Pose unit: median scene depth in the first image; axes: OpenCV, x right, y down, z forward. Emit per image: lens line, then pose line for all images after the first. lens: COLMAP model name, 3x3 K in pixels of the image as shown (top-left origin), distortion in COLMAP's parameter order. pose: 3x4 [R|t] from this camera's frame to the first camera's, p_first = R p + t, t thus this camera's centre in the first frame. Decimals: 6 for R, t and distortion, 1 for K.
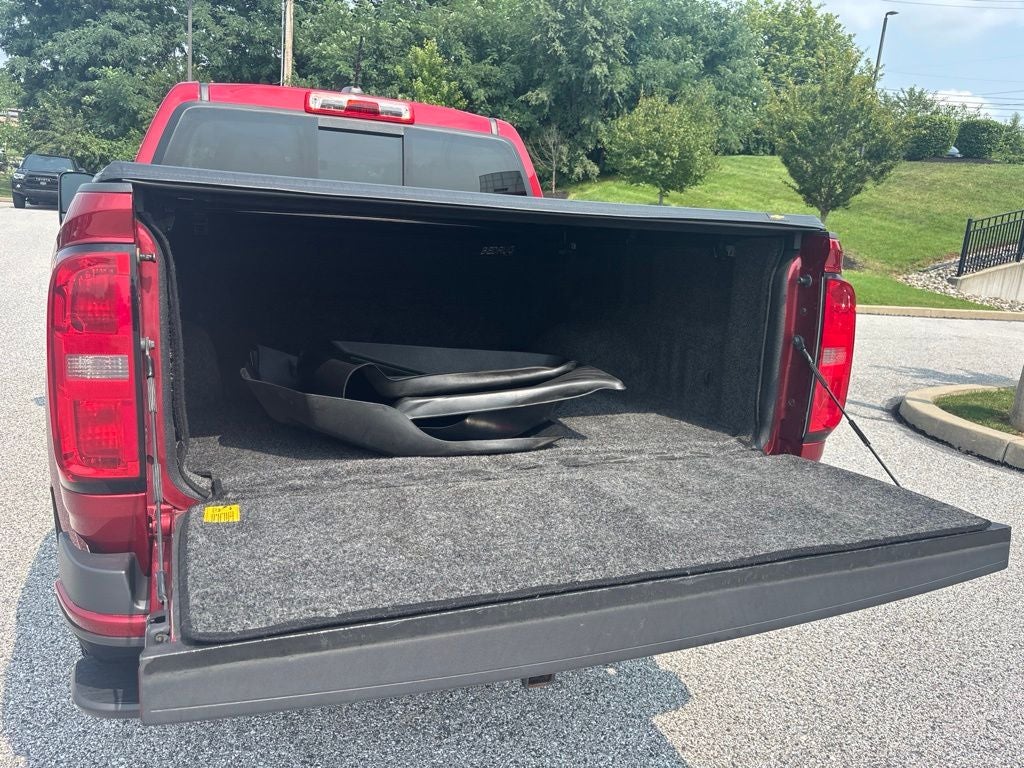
lens RADIAL K [[776.2, 0, 523.0], [0, 776.2, 390.4], [0, 0, 1]] dist [0.049481, -0.055311]
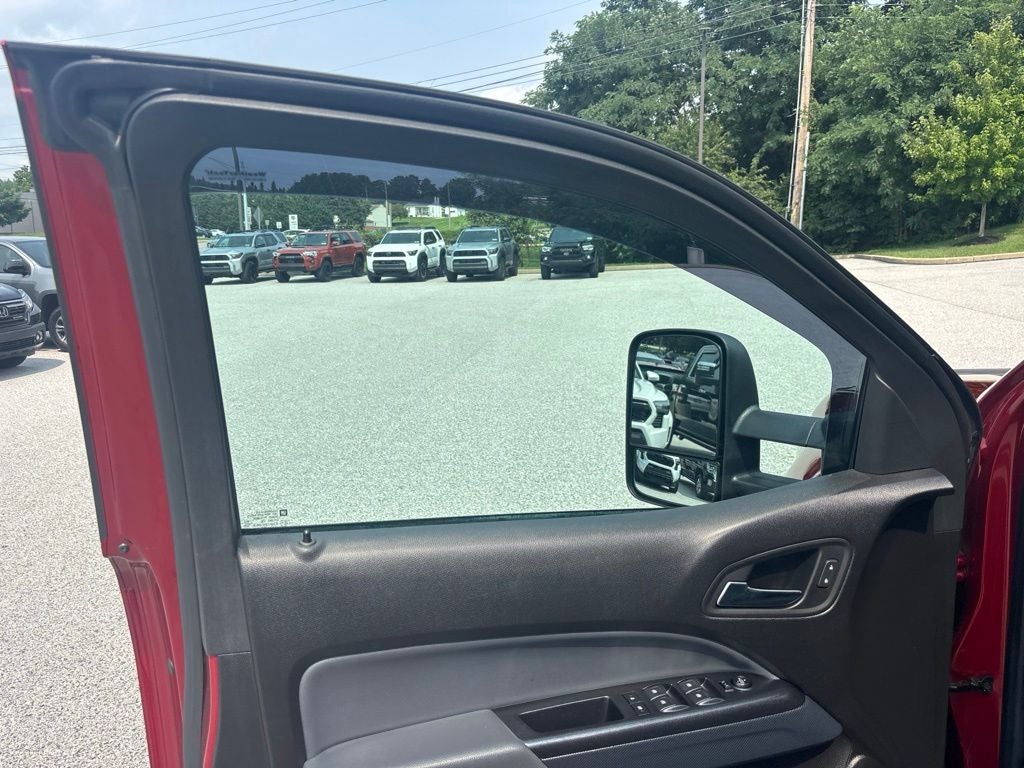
lens RADIAL K [[776.2, 0, 506.4], [0, 776.2, 385.0], [0, 0, 1]] dist [0.049481, -0.055311]
pose [[0.816028, 0.003844, -0.578000, -0.082568], [-0.035820, 0.998392, -0.043931, -0.042450], [0.576902, 0.056552, 0.814854, 0.127908]]
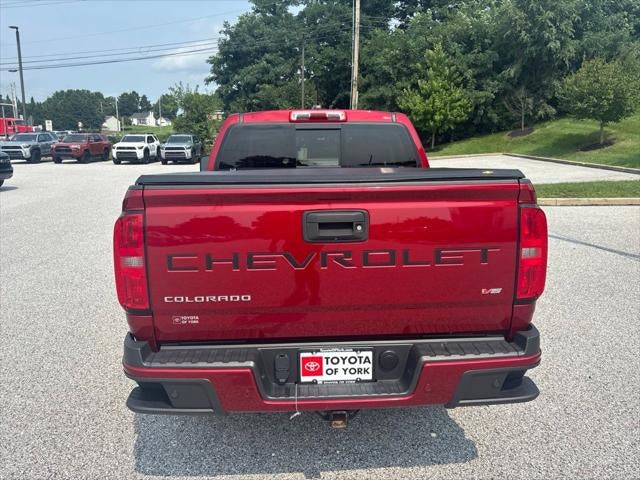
lens RADIAL K [[485.1, 0, 327.2], [0, 485.1, 237.0], [0, 0, 1]] dist [0.049481, -0.055311]
pose [[0.934338, -0.009879, -0.356252, 0.027022], [-0.006805, 0.998939, -0.045547, -0.002033], [0.356324, 0.044981, 0.933279, -0.009154]]
